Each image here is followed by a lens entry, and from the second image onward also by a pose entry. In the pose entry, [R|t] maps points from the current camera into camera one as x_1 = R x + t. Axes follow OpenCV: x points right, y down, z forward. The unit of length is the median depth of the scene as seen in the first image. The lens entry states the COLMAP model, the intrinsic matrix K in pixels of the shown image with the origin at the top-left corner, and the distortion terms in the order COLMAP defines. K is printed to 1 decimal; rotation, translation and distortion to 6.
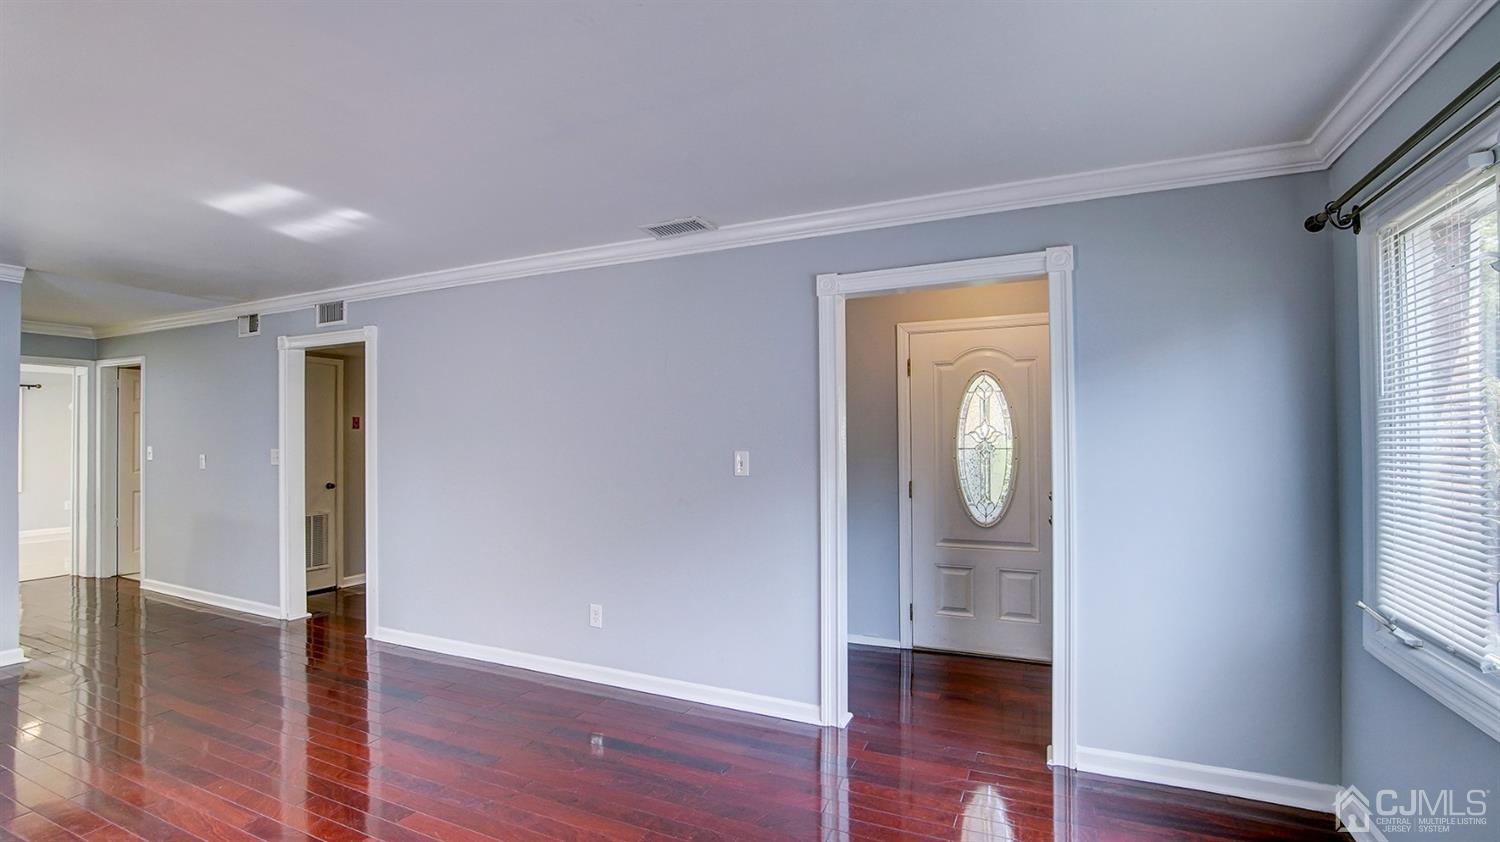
lens RADIAL K [[667.5, 0, 750.5], [0, 667.5, 436.1], [0, 0, 1]] dist [-0.033893, 0.005370]
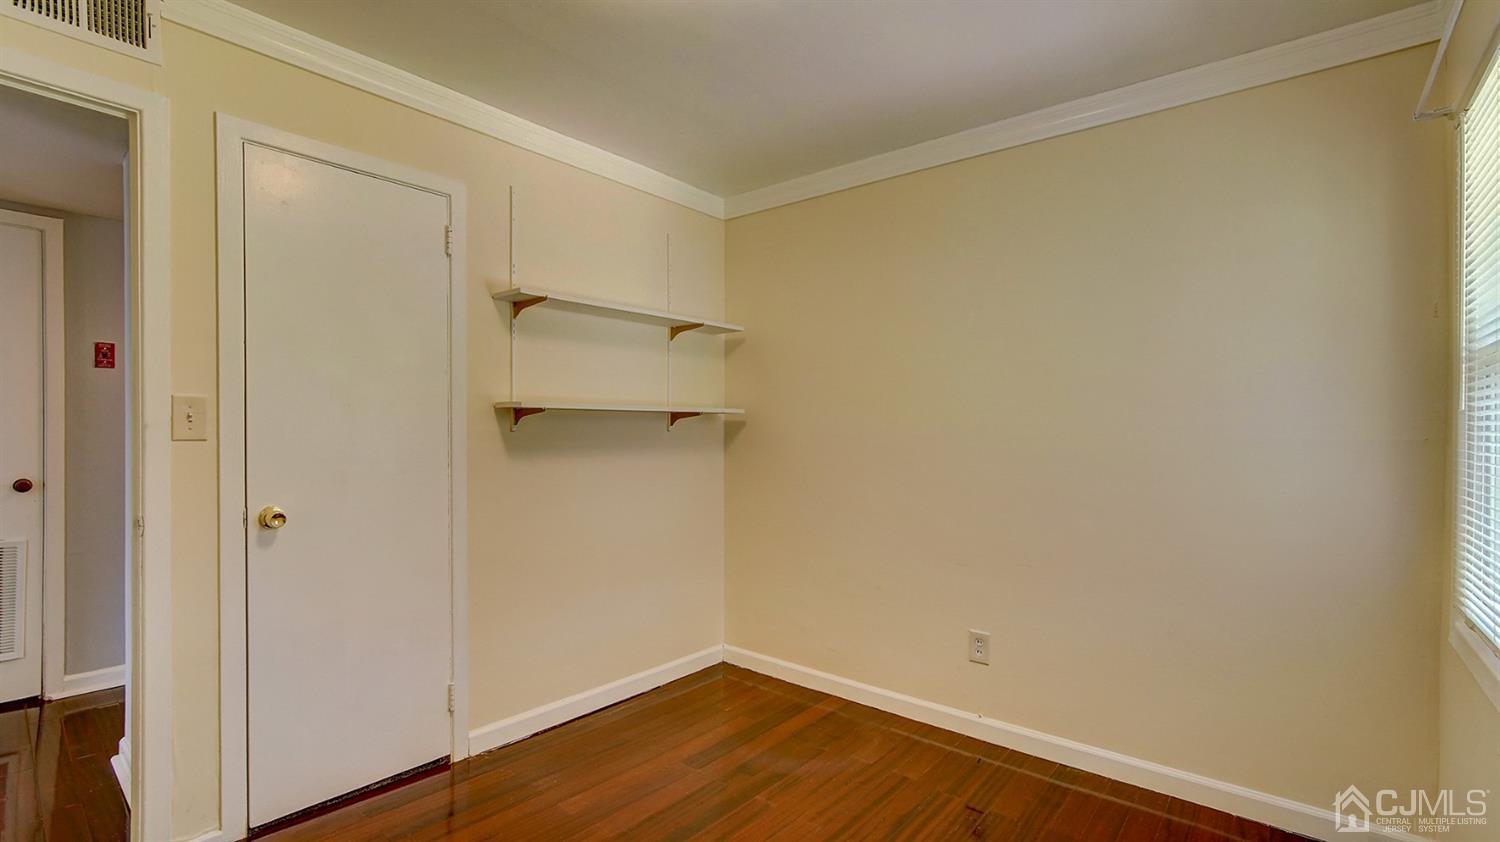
lens RADIAL K [[667.5, 0, 749.2], [0, 667.5, 420.7], [0, 0, 1]] dist [-0.033893, 0.005370]
pose [[0.977148, 0.020630, -0.211555, -0.053772], [-0.015430, 0.999538, 0.026199, 0.013601], [0.211998, -0.022336, 0.977015, 1.045454]]
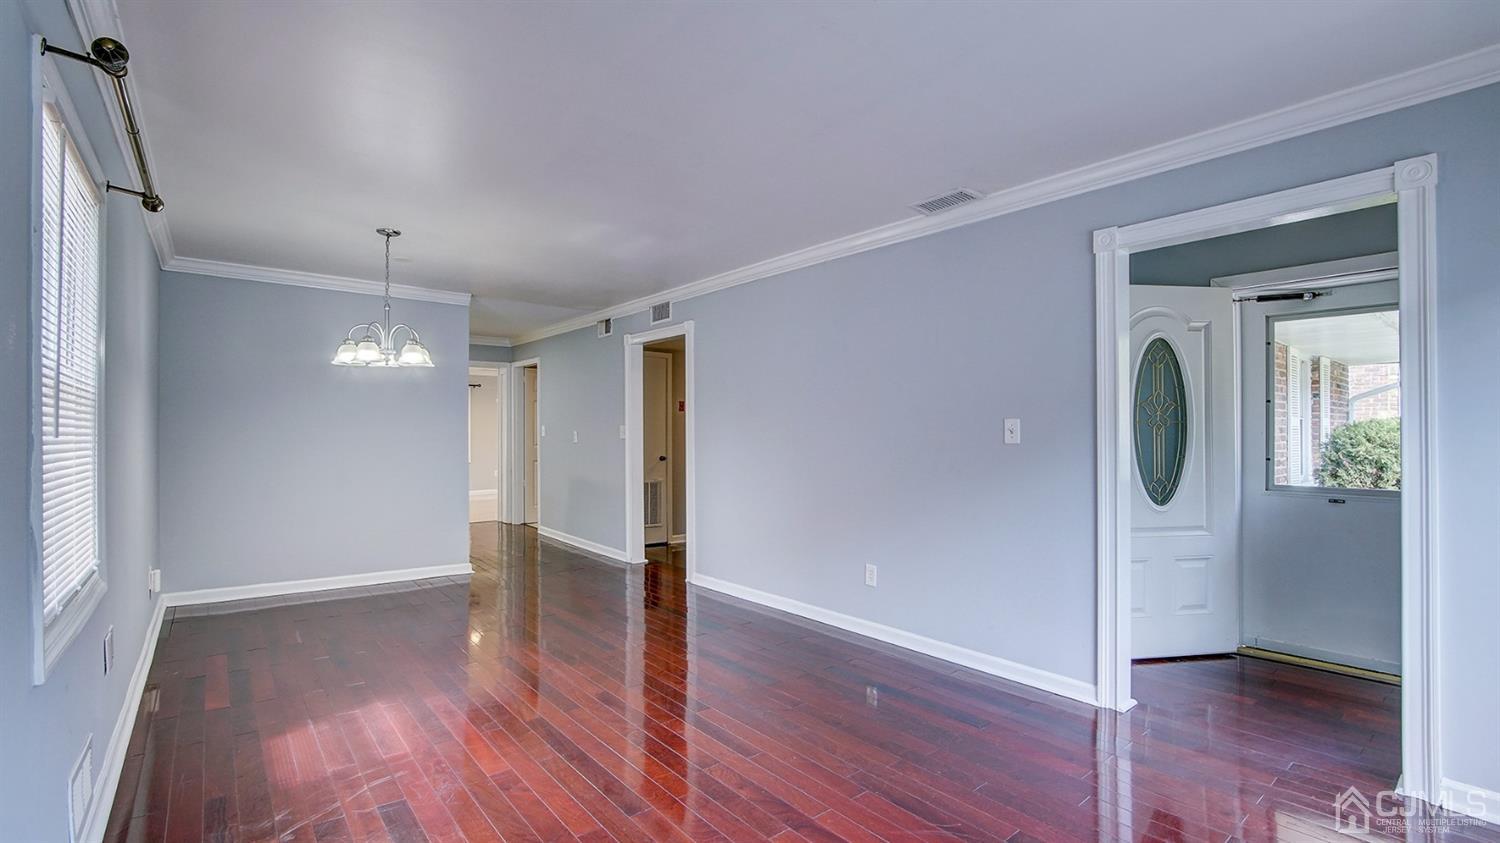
lens RADIAL K [[667.5, 0, 747.4], [0, 667.5, 436.0], [0, 0, 1]] dist [-0.033893, 0.005370]
pose [[0.900491, 0.003154, -0.434863, 0.050490], [0.003461, 0.999890, 0.014419, 0.026965], [0.434860, -0.014489, 0.900381, -0.048612]]
